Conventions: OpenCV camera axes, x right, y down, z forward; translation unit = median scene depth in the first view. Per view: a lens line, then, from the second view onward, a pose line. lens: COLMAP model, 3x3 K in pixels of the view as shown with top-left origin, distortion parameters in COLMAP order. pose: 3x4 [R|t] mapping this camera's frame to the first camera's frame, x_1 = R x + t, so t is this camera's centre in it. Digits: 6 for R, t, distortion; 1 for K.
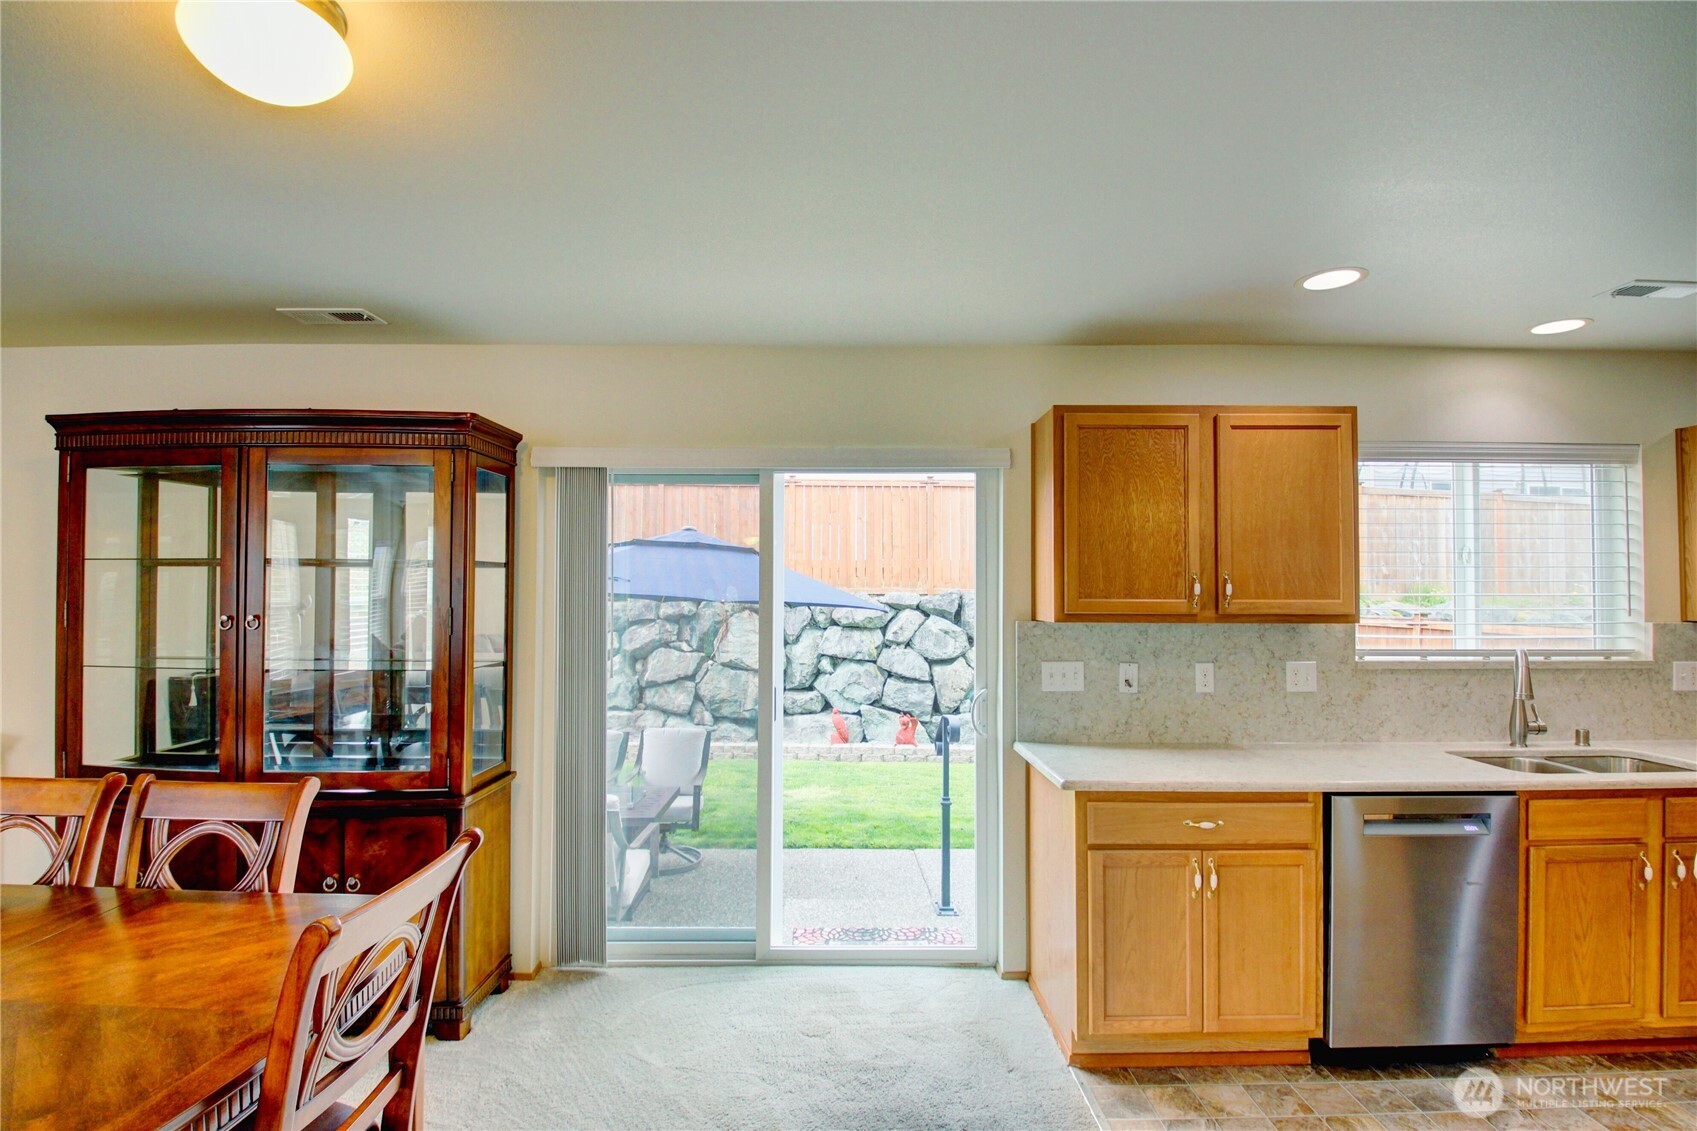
lens RADIAL K [[786.2, 0, 836.9], [0, 786.2, 572.6], [0, 0, 1]] dist [0.003049, -0.018393]
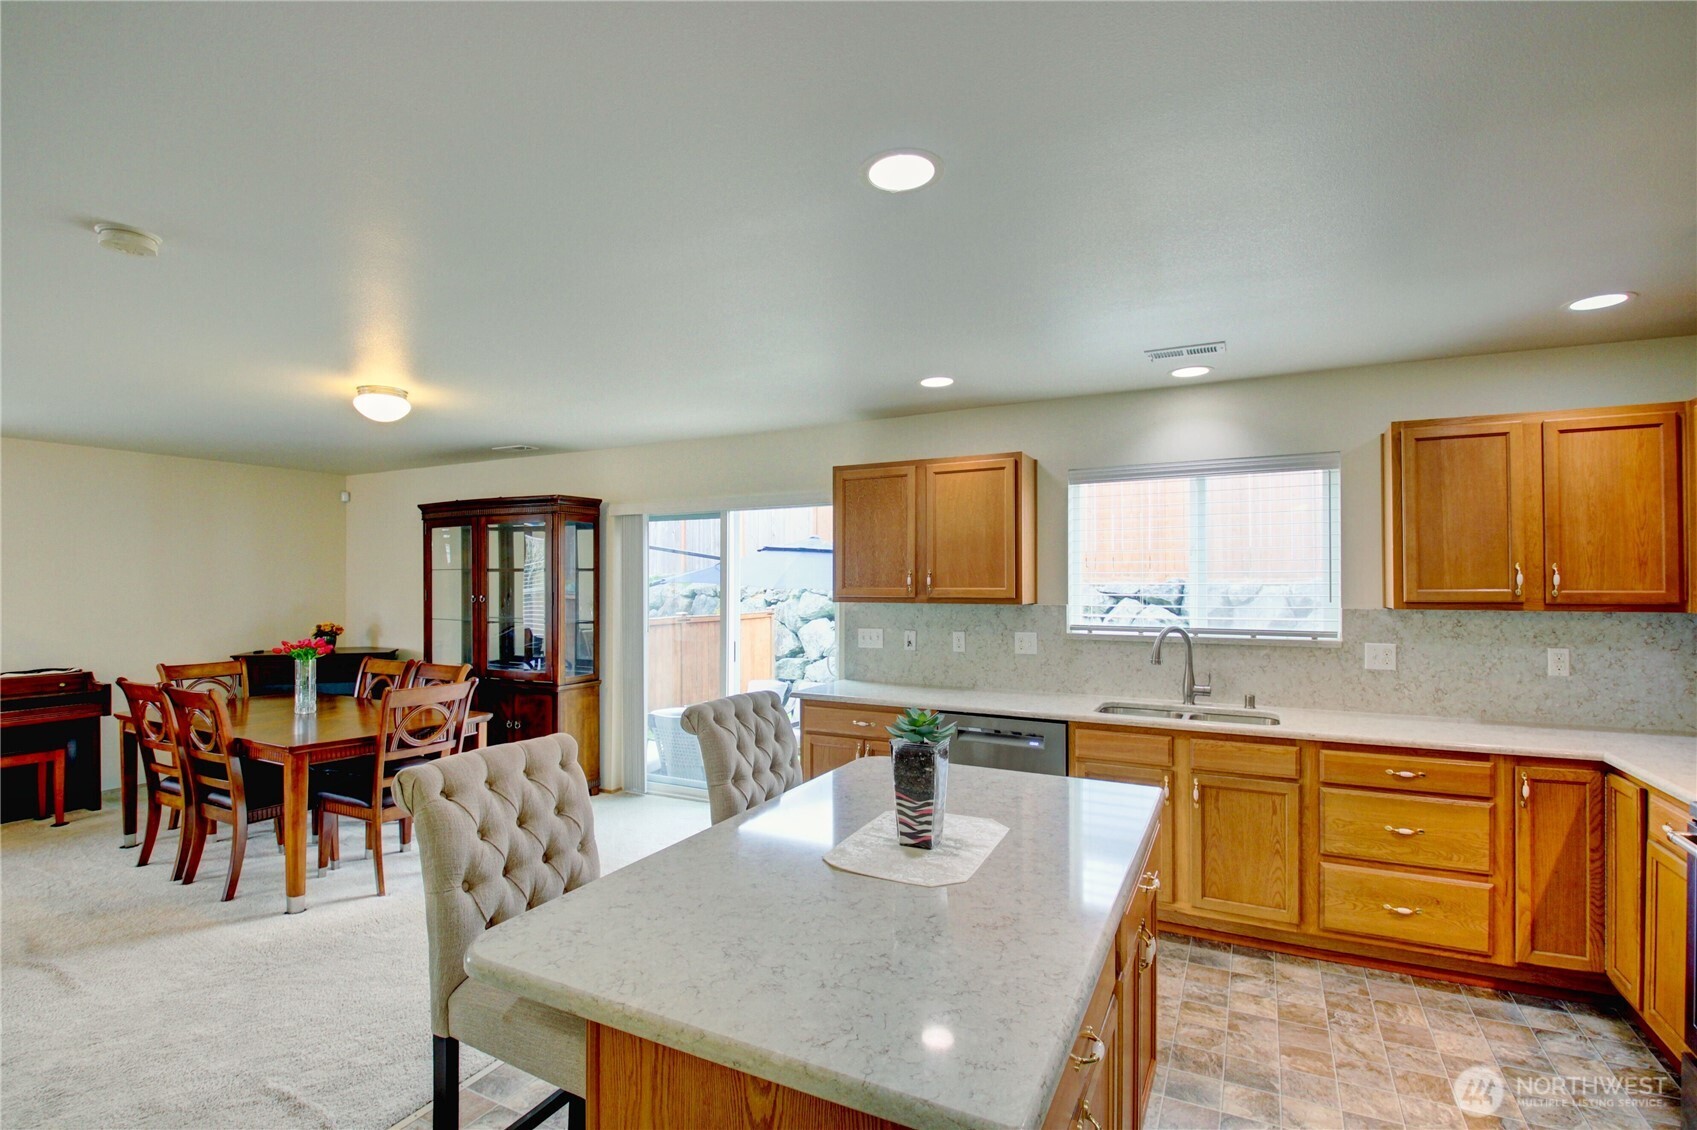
lens RADIAL K [[786.2, 0, 835.3], [0, 786.2, 572.0], [0, 0, 1]] dist [0.003049, -0.018393]
pose [[0.883650, -0.009655, -0.468049, 0.955104], [0.014960, 0.999859, 0.007617, -0.008882], [0.467909, -0.013732, 0.883670, -0.383563]]
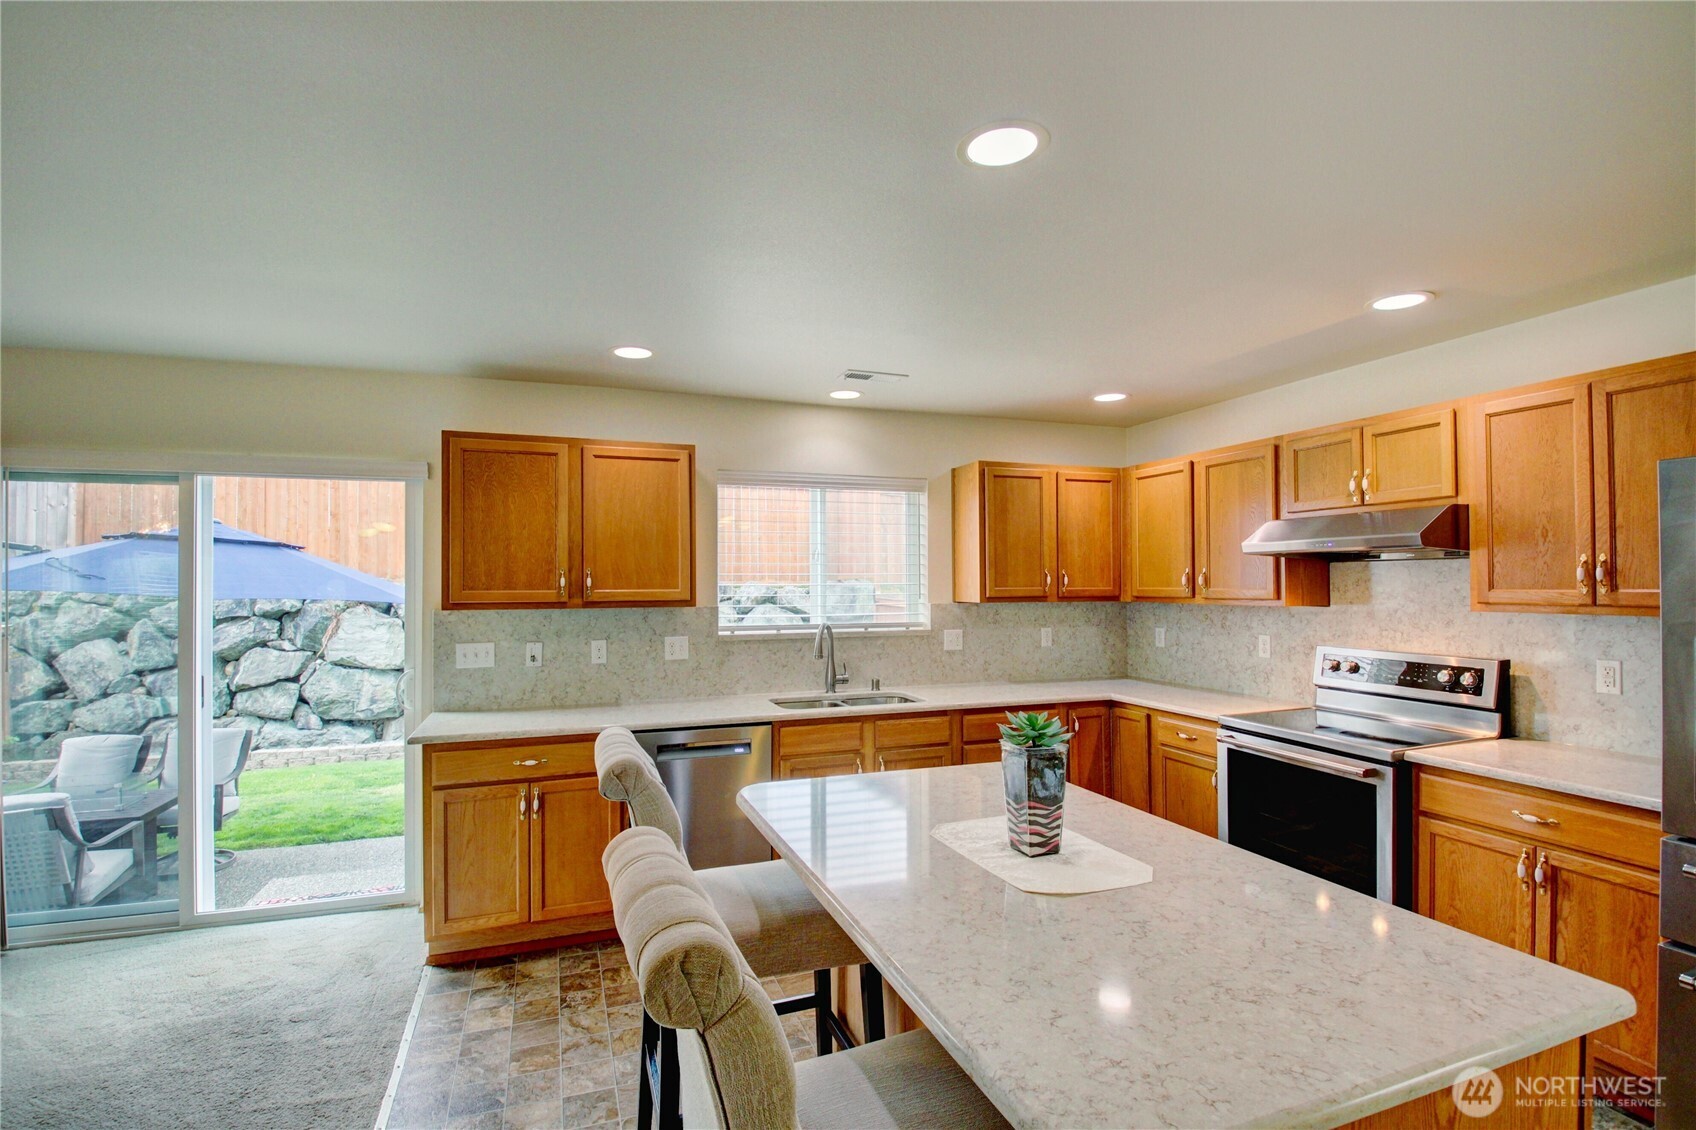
lens RADIAL K [[785.7, 0, 839.1], [0, 785.7, 569.4], [0, 0, 1]] dist [0.003049, -0.018393]
pose [[0.940398, -0.000743, 0.340075, 0.406894], [-0.001548, 0.999978, 0.006465, -0.007552], [-0.340072, -0.006606, 0.940376, -0.321403]]
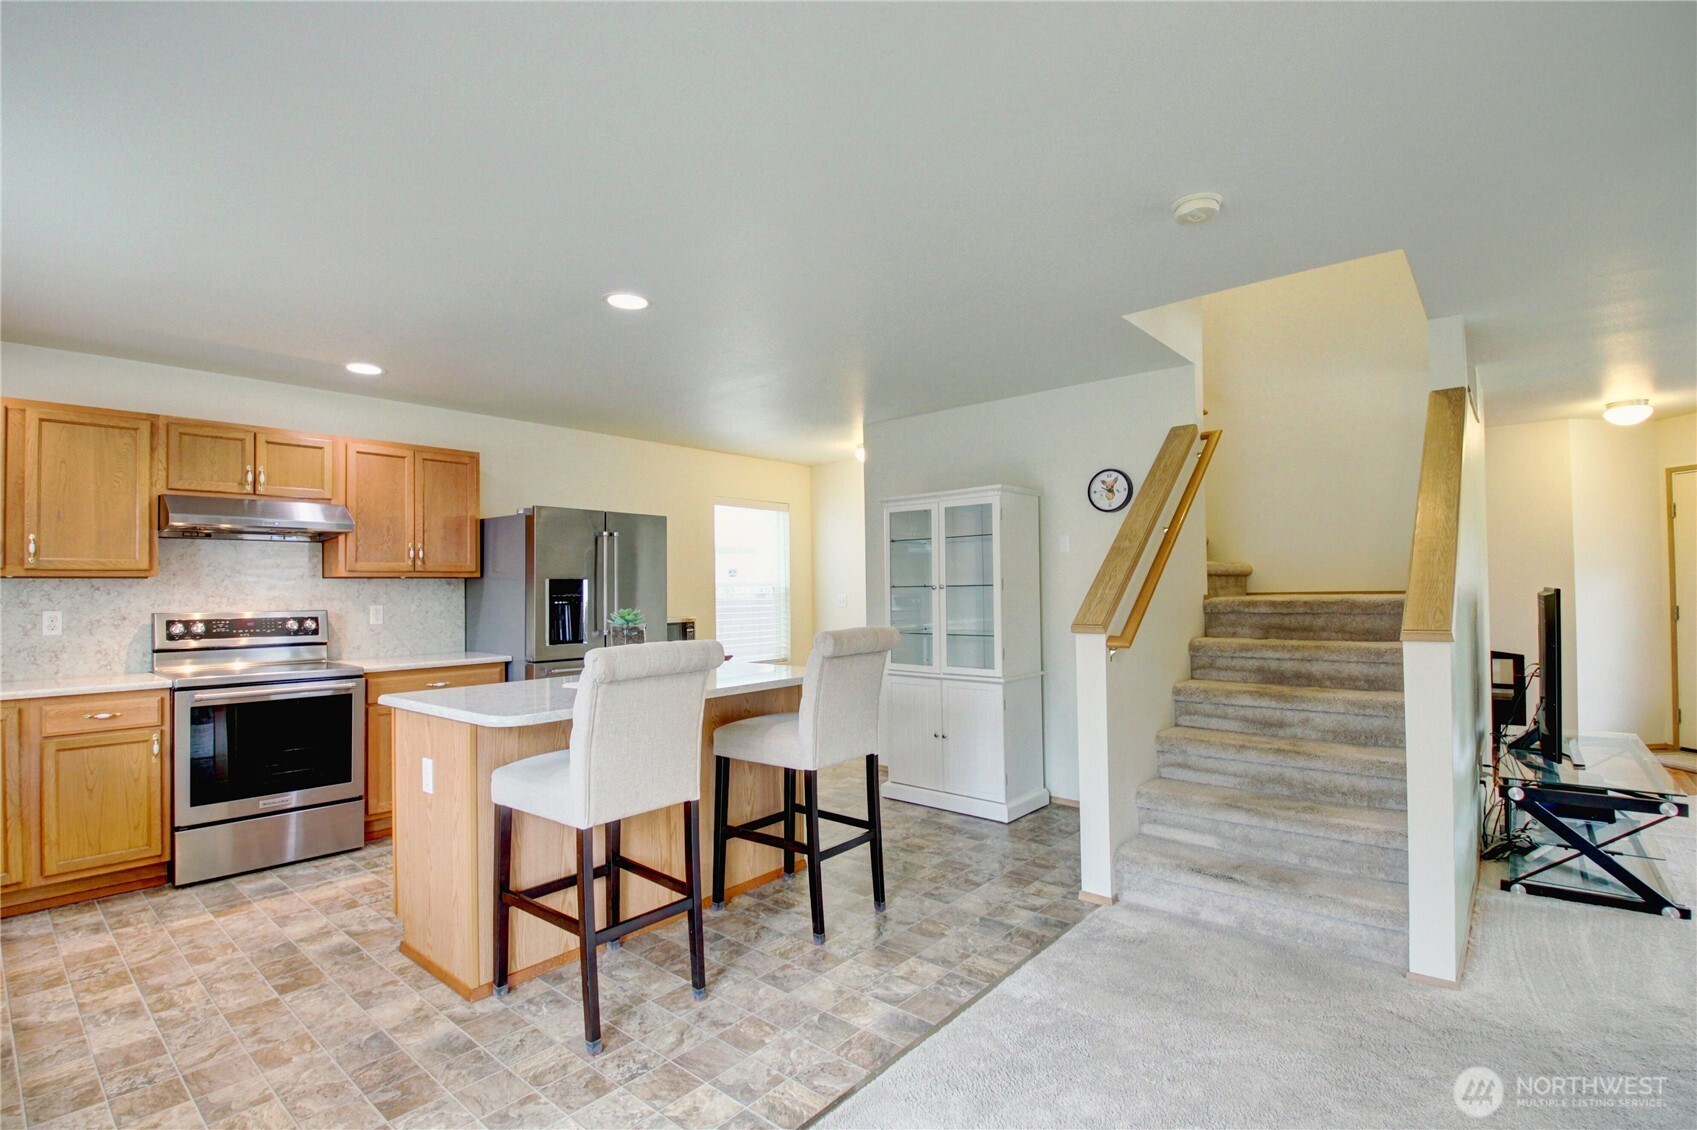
lens RADIAL K [[786.2, 0, 835.6], [0, 786.2, 576.1], [0, 0, 1]] dist [0.003049, -0.018393]
pose [[-0.732321, 0.009419, 0.680895, -0.156684], [-0.009443, 0.999668, -0.023986, 0.073740], [-0.680894, -0.023995, -0.731989, 0.729608]]
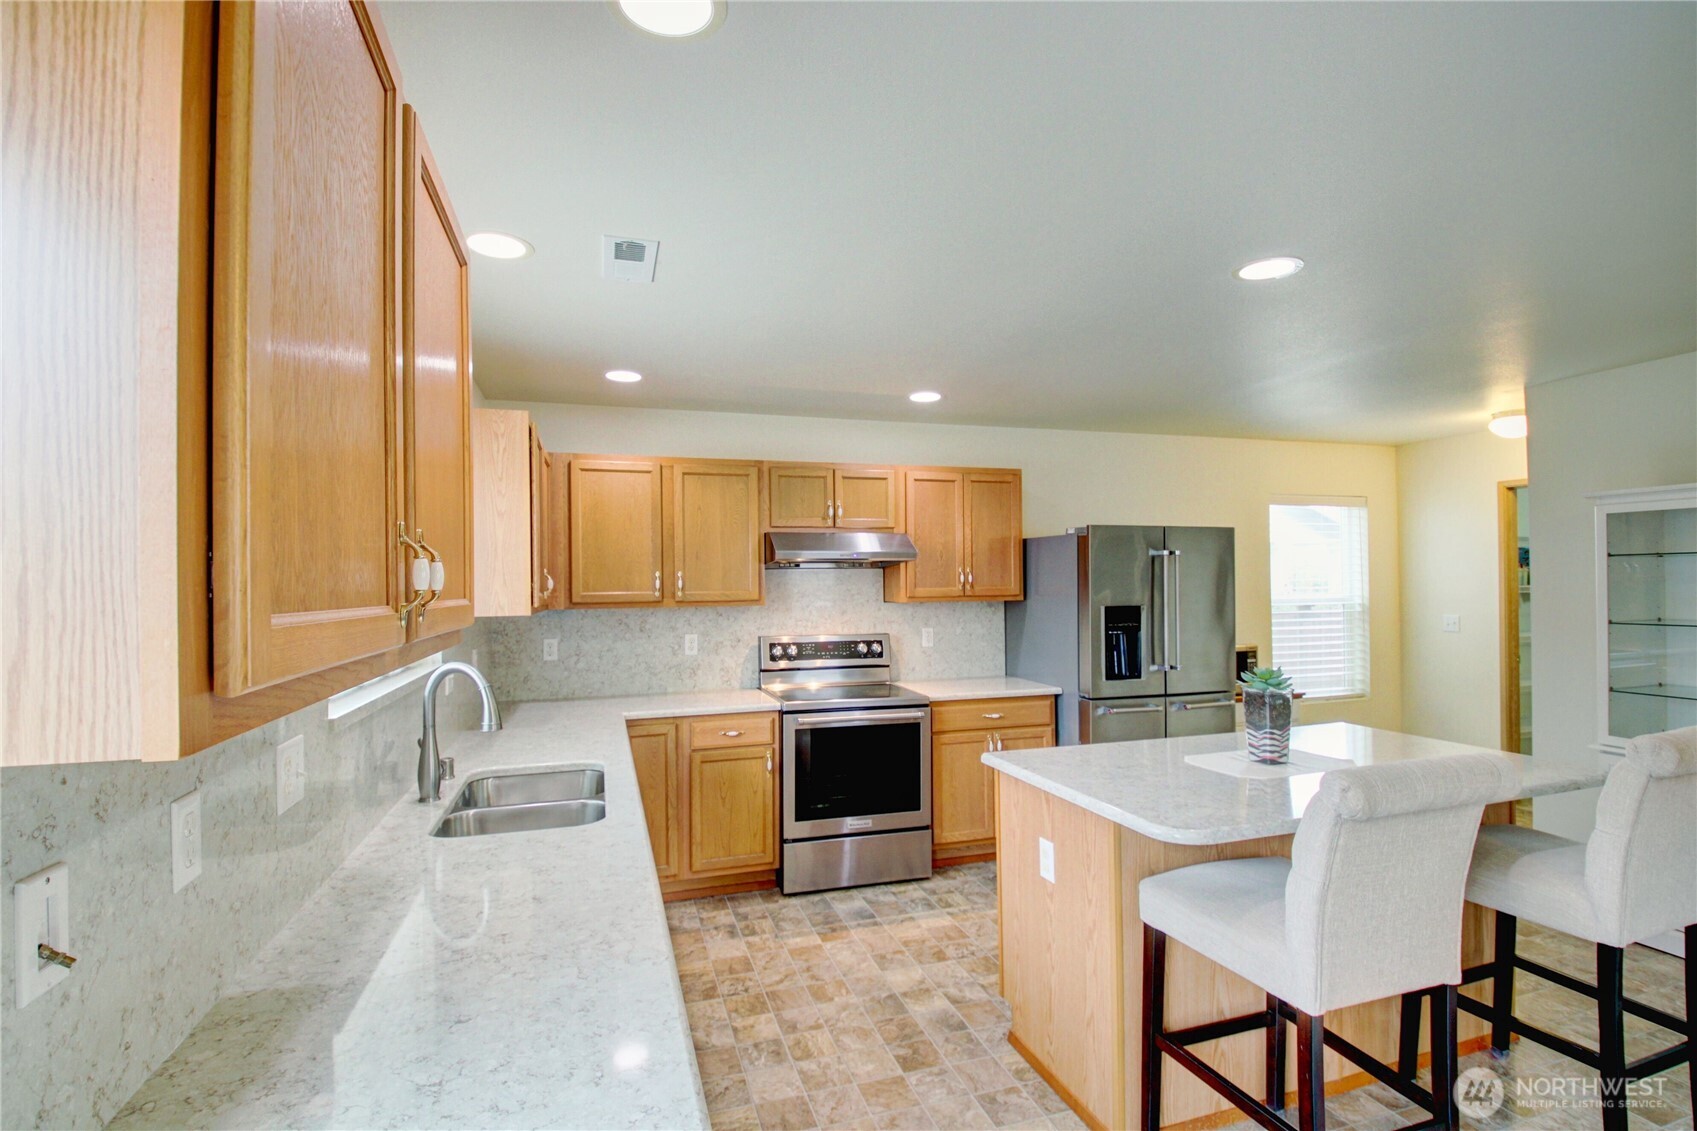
lens RADIAL K [[786.2, 0, 848.6], [0, 786.2, 570.8], [0, 0, 1]] dist [0.003049, -0.018393]
pose [[-0.269379, 0.008655, 0.962995, 0.083565], [-0.011369, 0.999861, -0.012167, 0.010092], [-0.962967, -0.014226, -0.269244, 0.788355]]
